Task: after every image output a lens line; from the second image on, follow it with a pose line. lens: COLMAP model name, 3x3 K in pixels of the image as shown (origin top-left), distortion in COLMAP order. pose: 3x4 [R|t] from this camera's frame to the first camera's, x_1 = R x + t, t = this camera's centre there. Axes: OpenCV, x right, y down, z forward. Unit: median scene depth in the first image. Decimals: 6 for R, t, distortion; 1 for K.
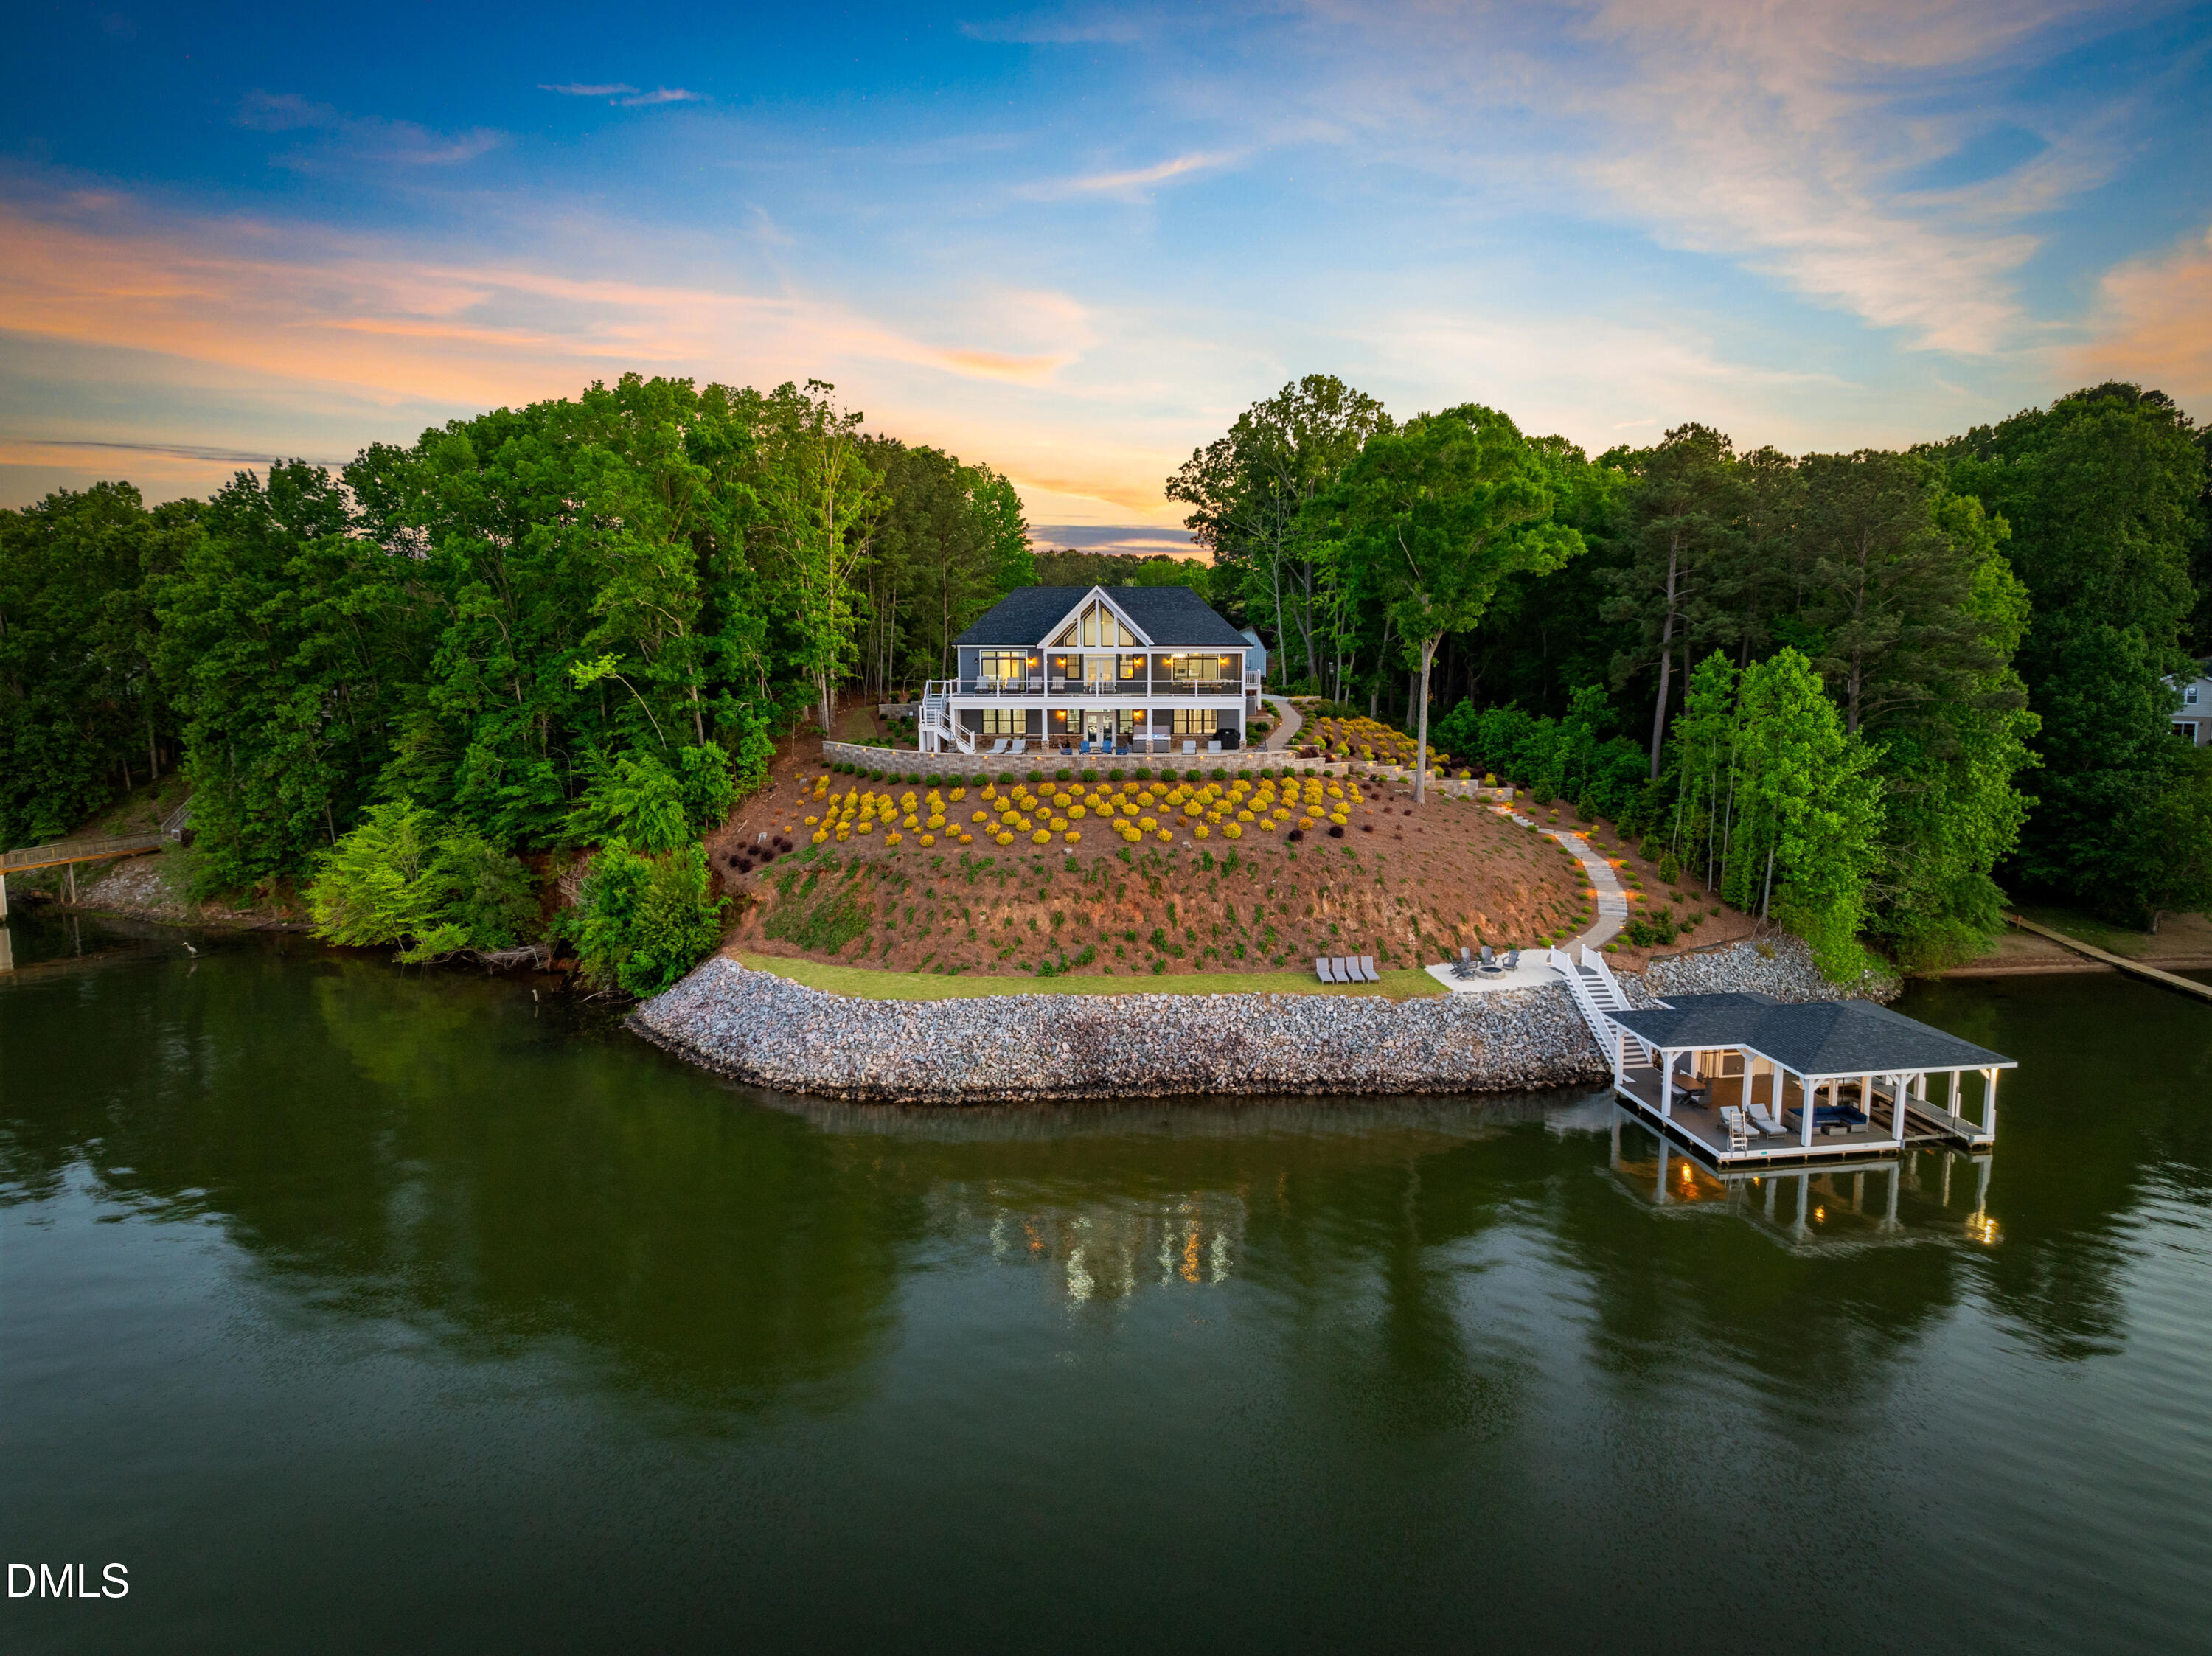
lens RADIAL K [[1567.4, 0, 1106.0], [0, 1567.4, 828.0], [0, 0, 1]] dist [-0.030038, 0.002025]
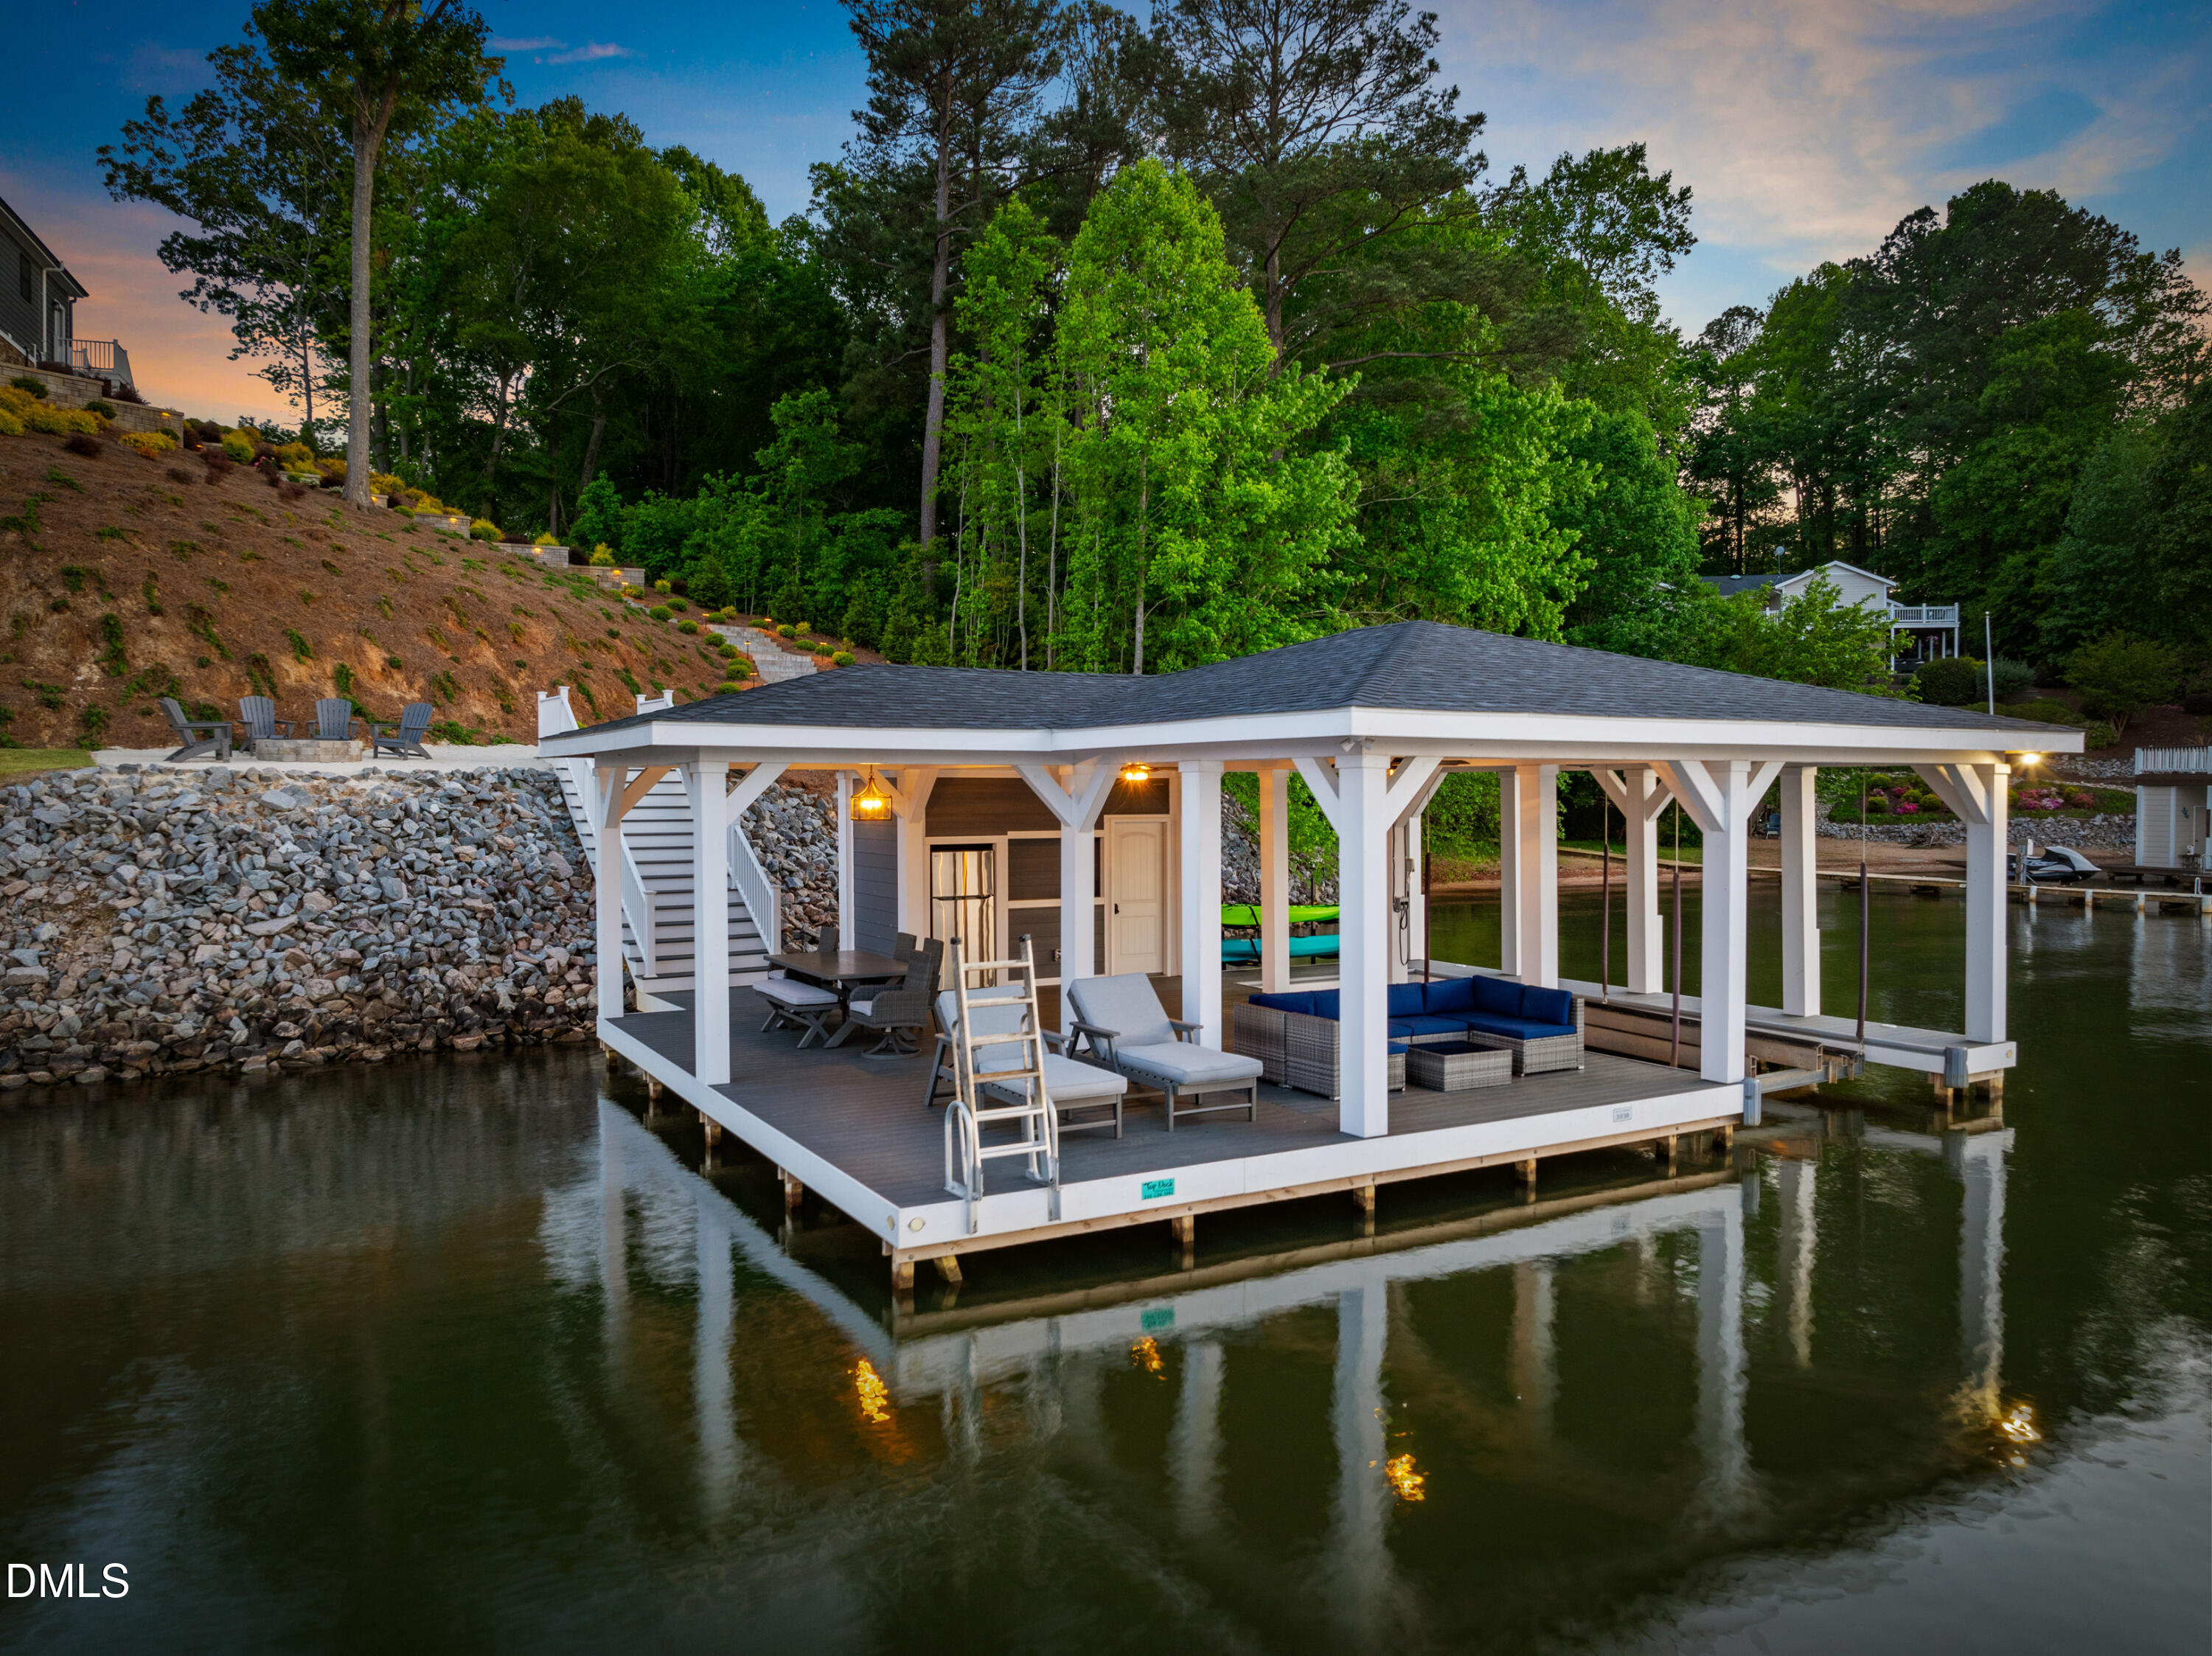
lens RADIAL K [[1567.4, 0, 1106.0], [0, 1567.4, 828.0], [0, 0, 1]] dist [-0.030038, 0.002025]
pose [[0.929689, -0.002413, 0.368338, 0.254012], [0.045163, 0.993180, -0.107485, 0.134529], [-0.365566, 0.116563, 0.923458, 0.601045]]
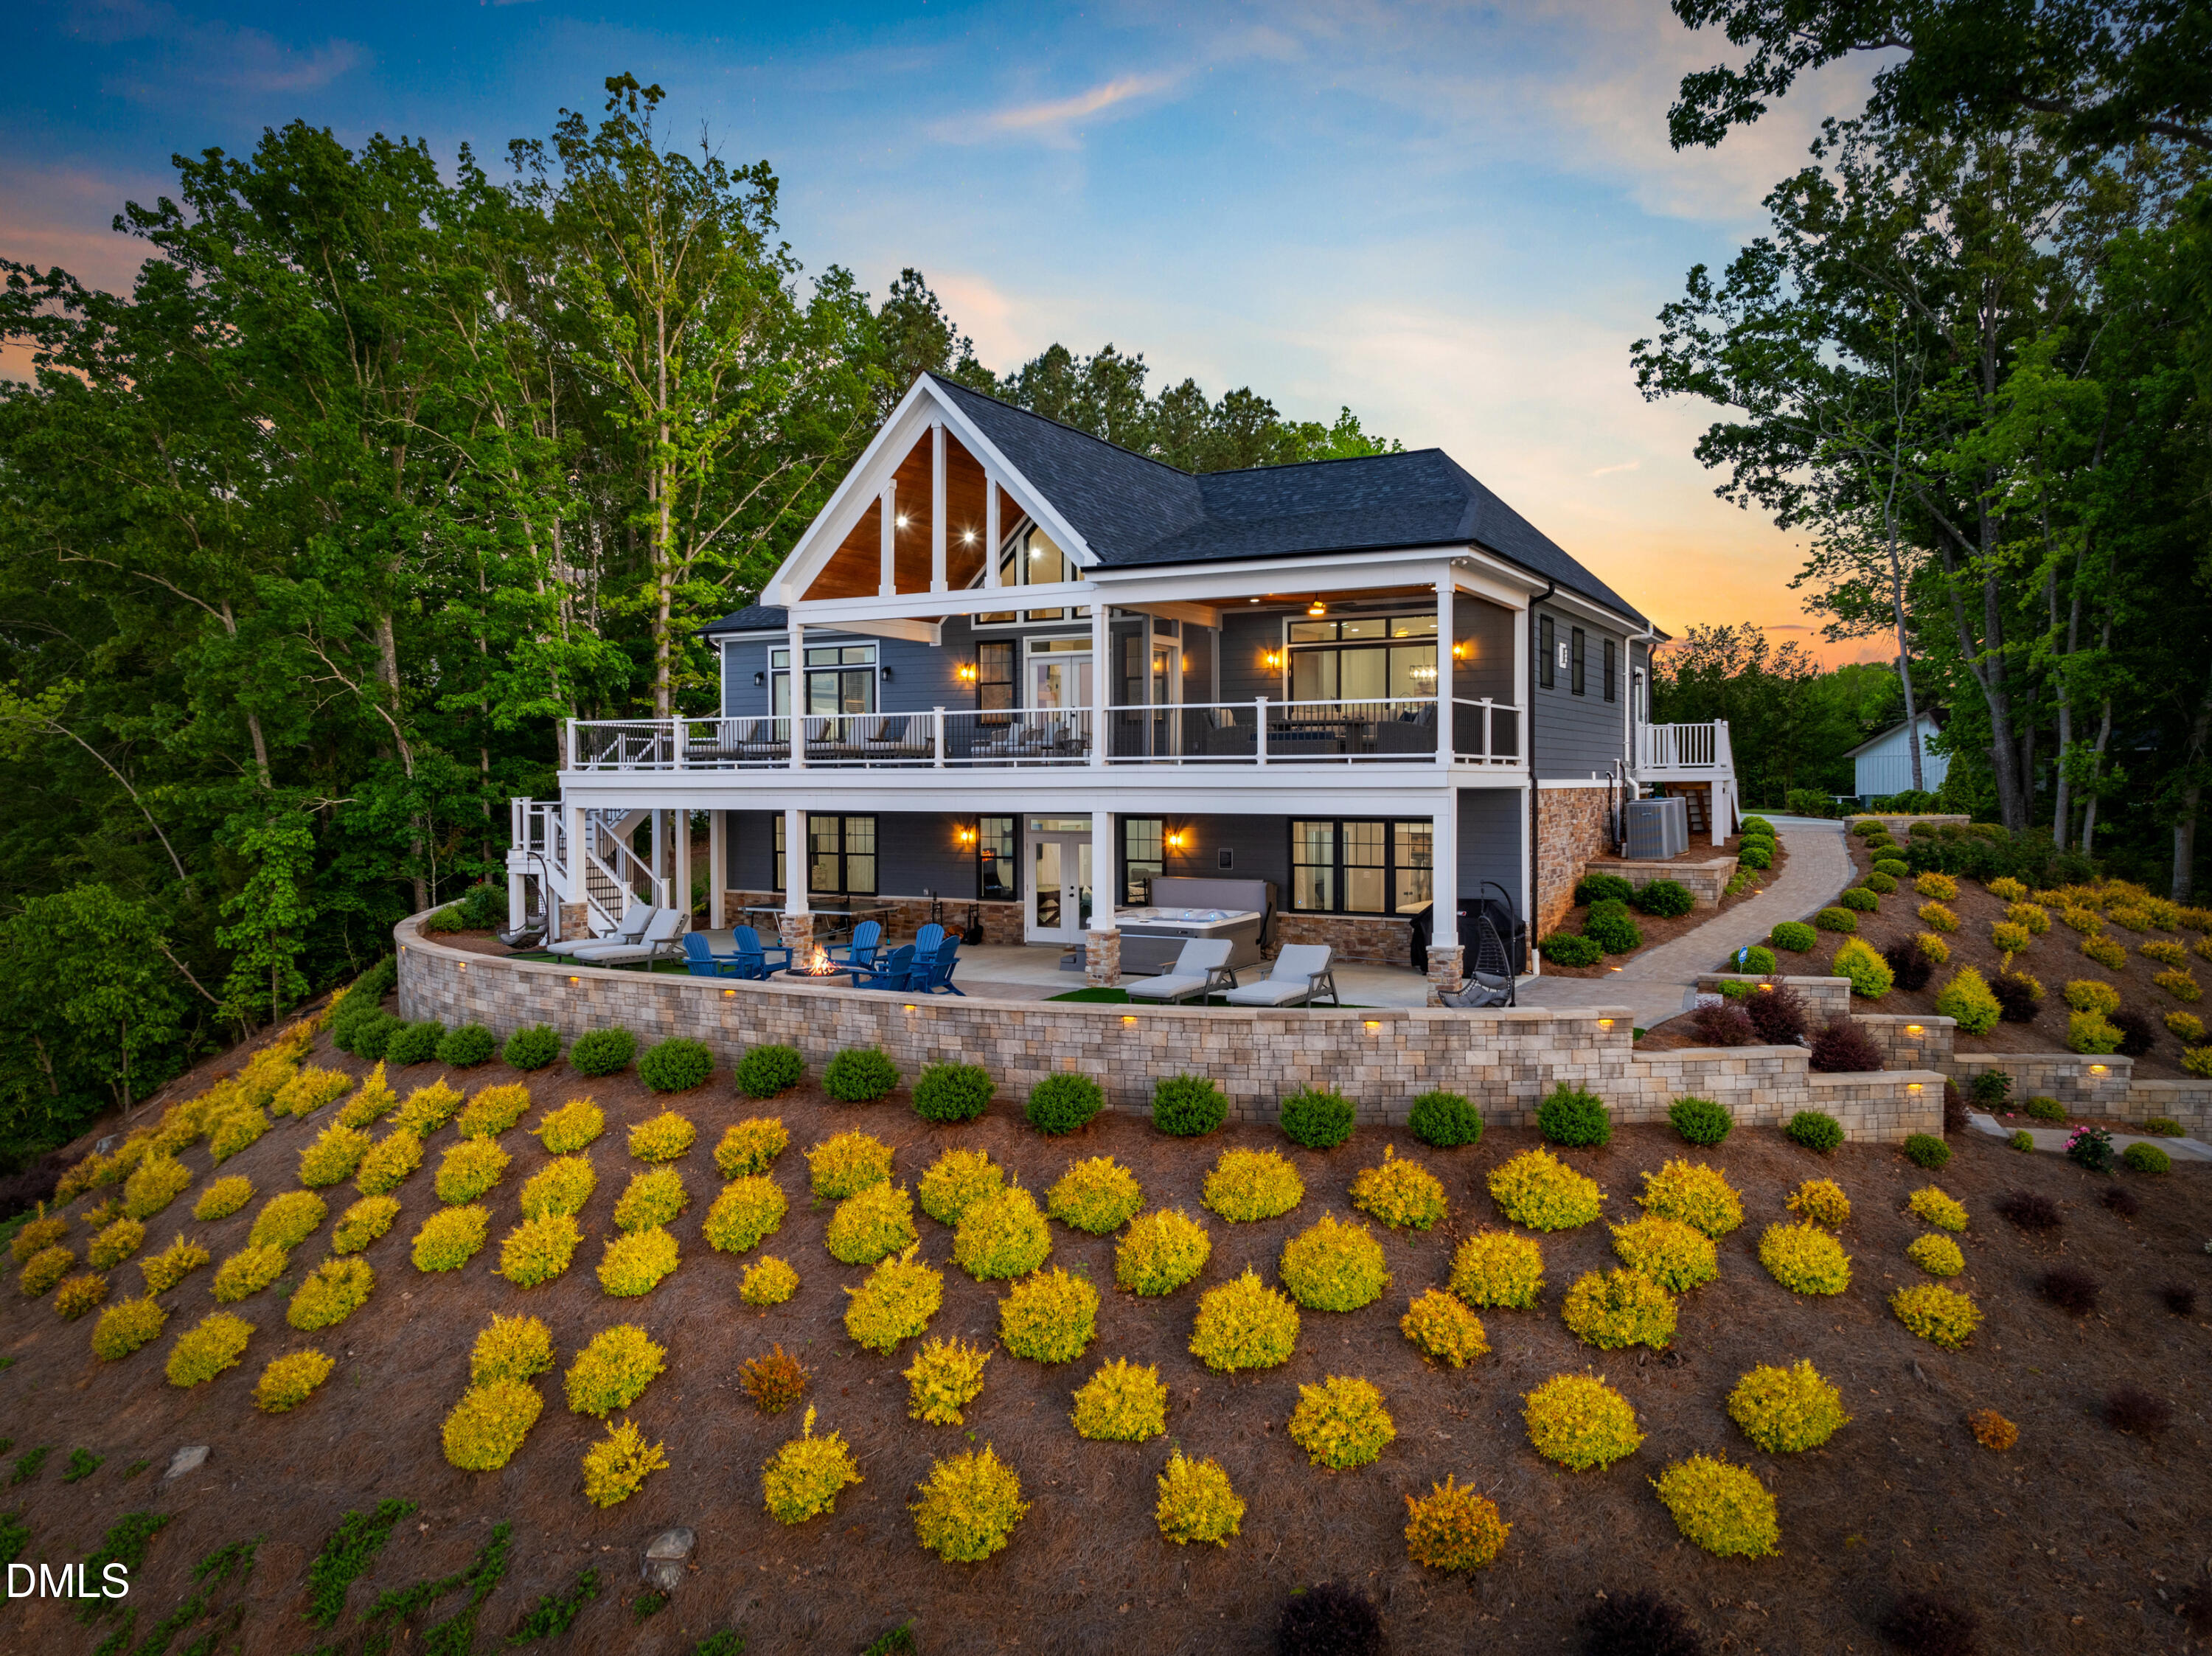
lens RADIAL K [[1505.6, 0, 1158.3], [0, 1505.6, 821.4], [0, 0, 1]] dist [-0.023558, 0.003512]
pose [[0.896102, 0.009178, -0.443754, 0.165105], [-0.058331, 0.993550, -0.097243, -0.055366], [0.439999, 0.113024, 0.890857, 0.860952]]
